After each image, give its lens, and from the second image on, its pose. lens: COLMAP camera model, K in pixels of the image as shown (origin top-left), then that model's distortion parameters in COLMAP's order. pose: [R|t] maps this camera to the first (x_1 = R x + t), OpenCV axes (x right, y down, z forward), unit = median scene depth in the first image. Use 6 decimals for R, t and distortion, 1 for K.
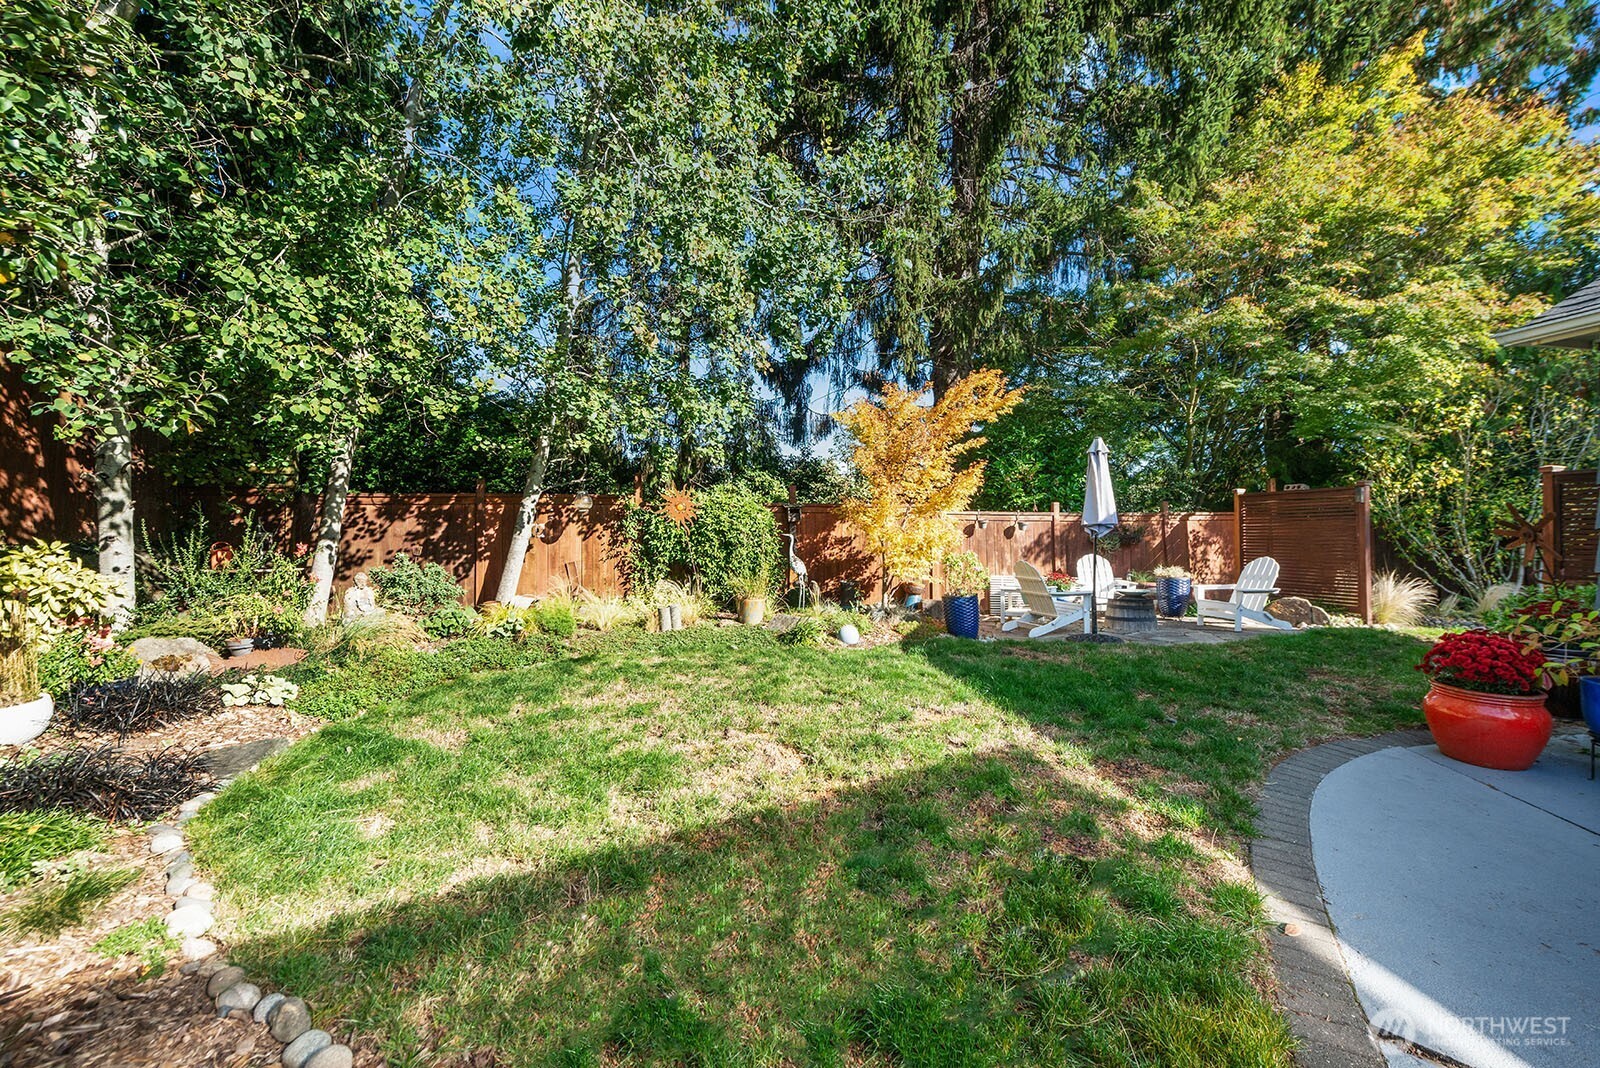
lens RADIAL K [[623.7, 0, 800.0], [0, 623.7, 534.0], [0, 0, 1]] dist [0.000351, -0.000211]
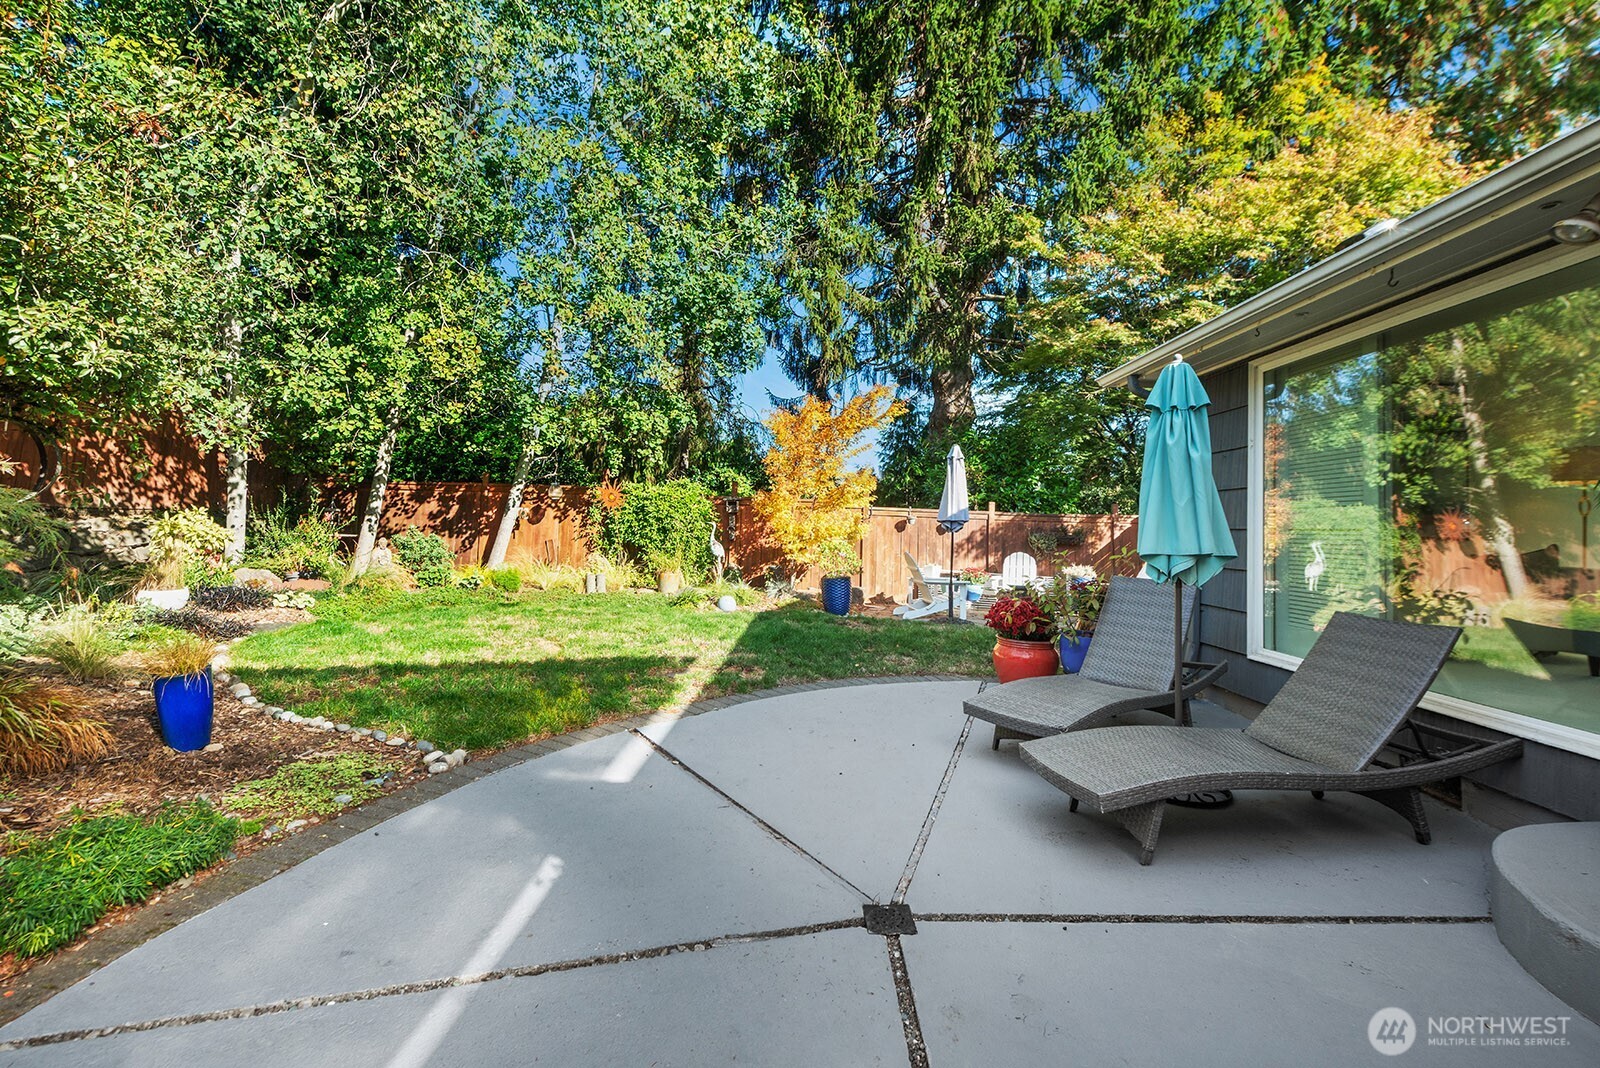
lens RADIAL K [[714.2, 0, 801.4], [0, 714.2, 503.9], [0, 0, 1]] dist [-0.001669, -0.000179]
pose [[0.977565, 0.024049, -0.209258, 0.440586], [-0.033282, 0.998616, -0.040715, 0.015619], [0.207989, 0.046766, 0.977012, -0.304696]]
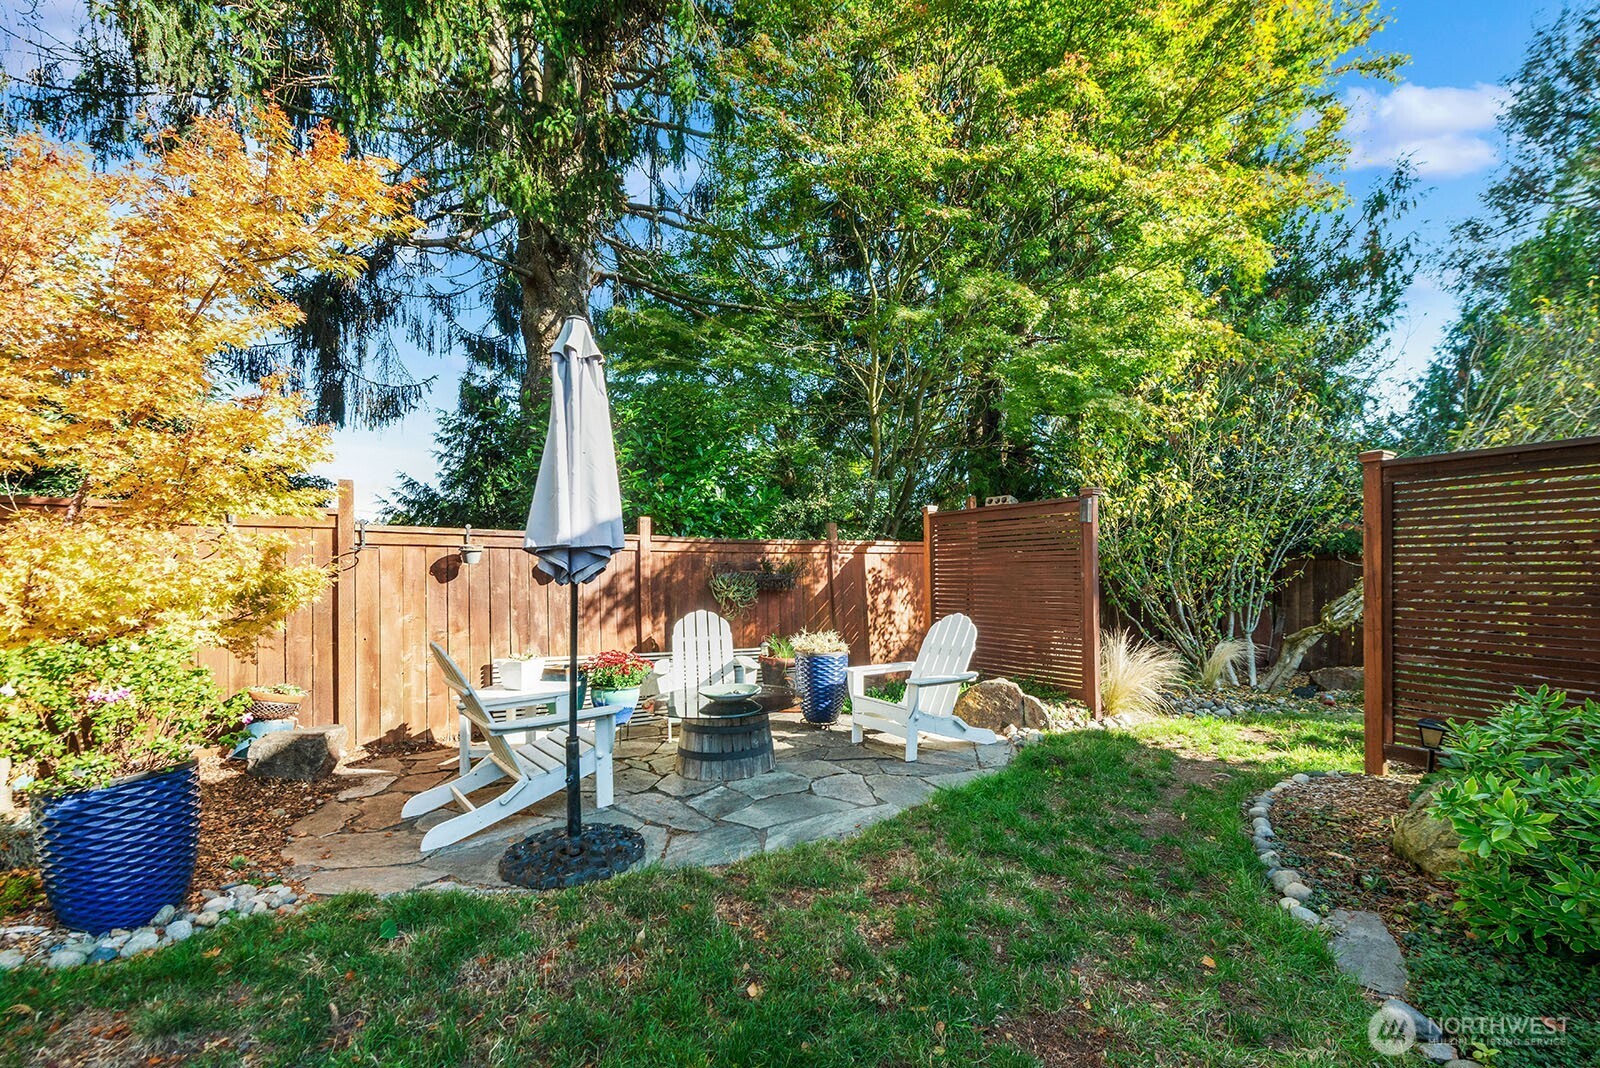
lens RADIAL K [[626.6, 0, 800.6], [0, 626.6, 577.7], [0, 0, 1]] dist [0.000749, 0.000001]
pose [[0.933316, -0.004533, 0.359027, 0.430059], [0.002446, 0.999977, 0.006267, -0.000497], [-0.359047, -0.004971, 0.933306, 0.547418]]
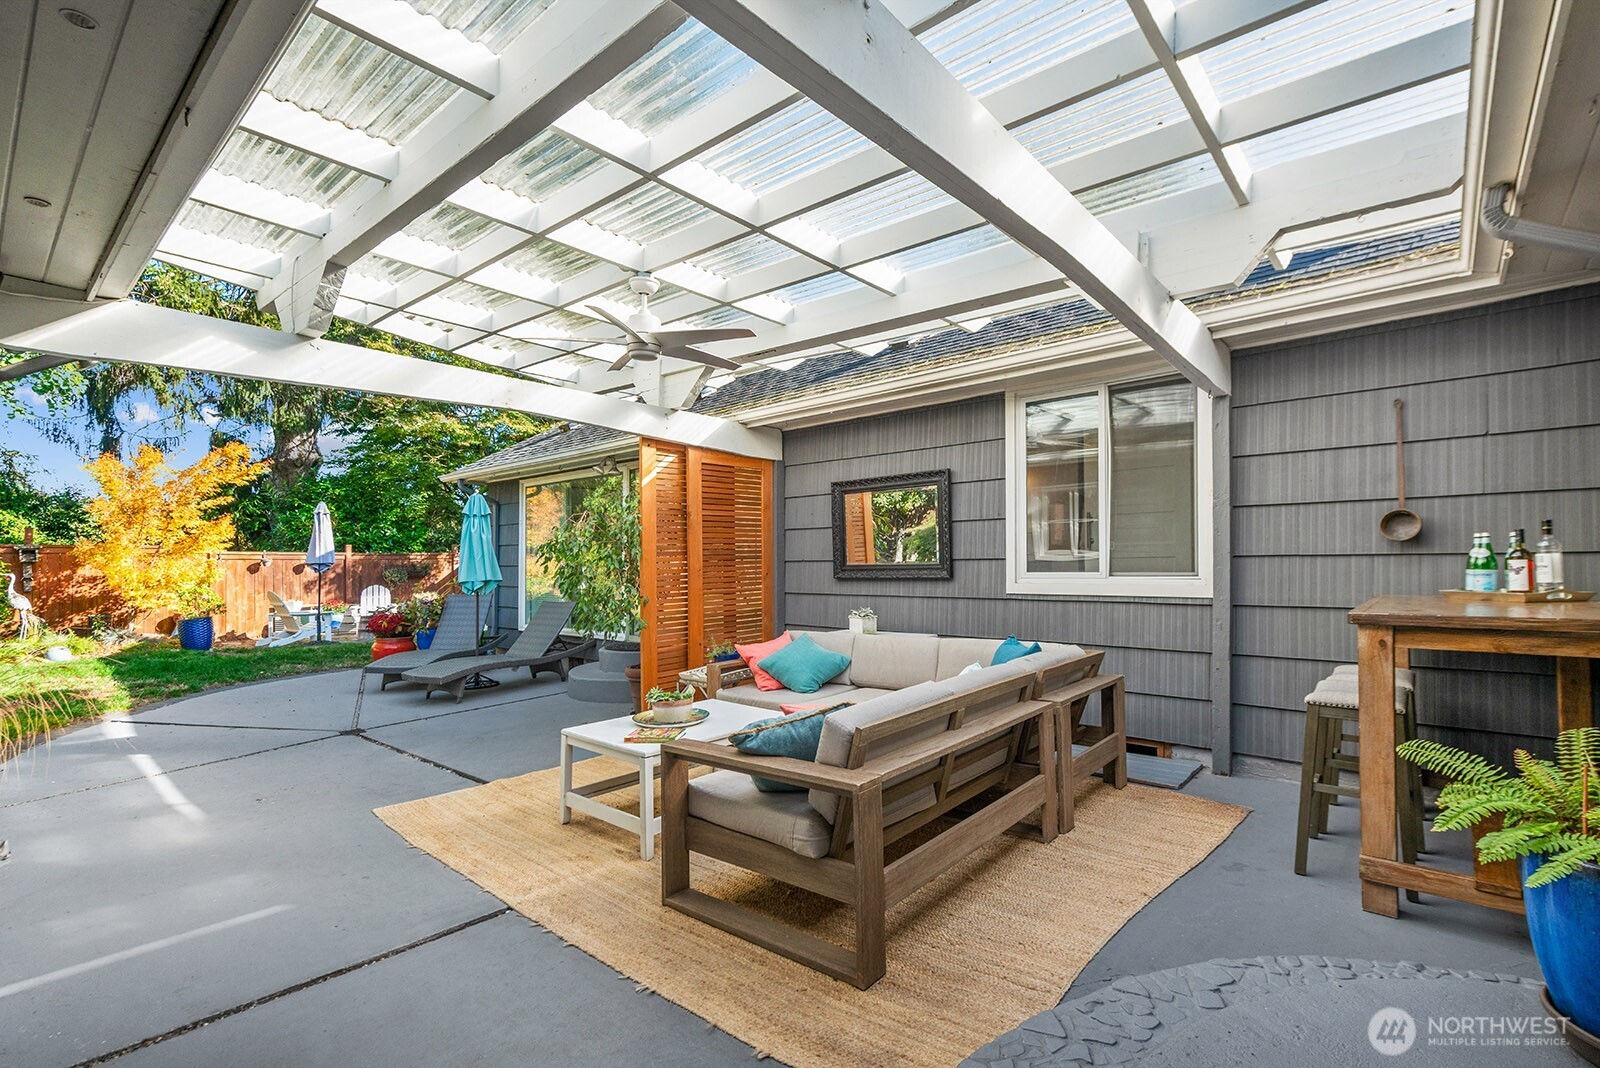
lens RADIAL K [[724.3, 0, 800.0], [0, 724.3, 534.0], [0, 0, 1]] dist [0.020803, -0.007008]
pose [[0.802203, 0.015594, 0.596848, 0.332548], [0.013666, 0.998917, -0.044467, 0.007032], [-0.596896, 0.043828, 0.801121, -0.908357]]
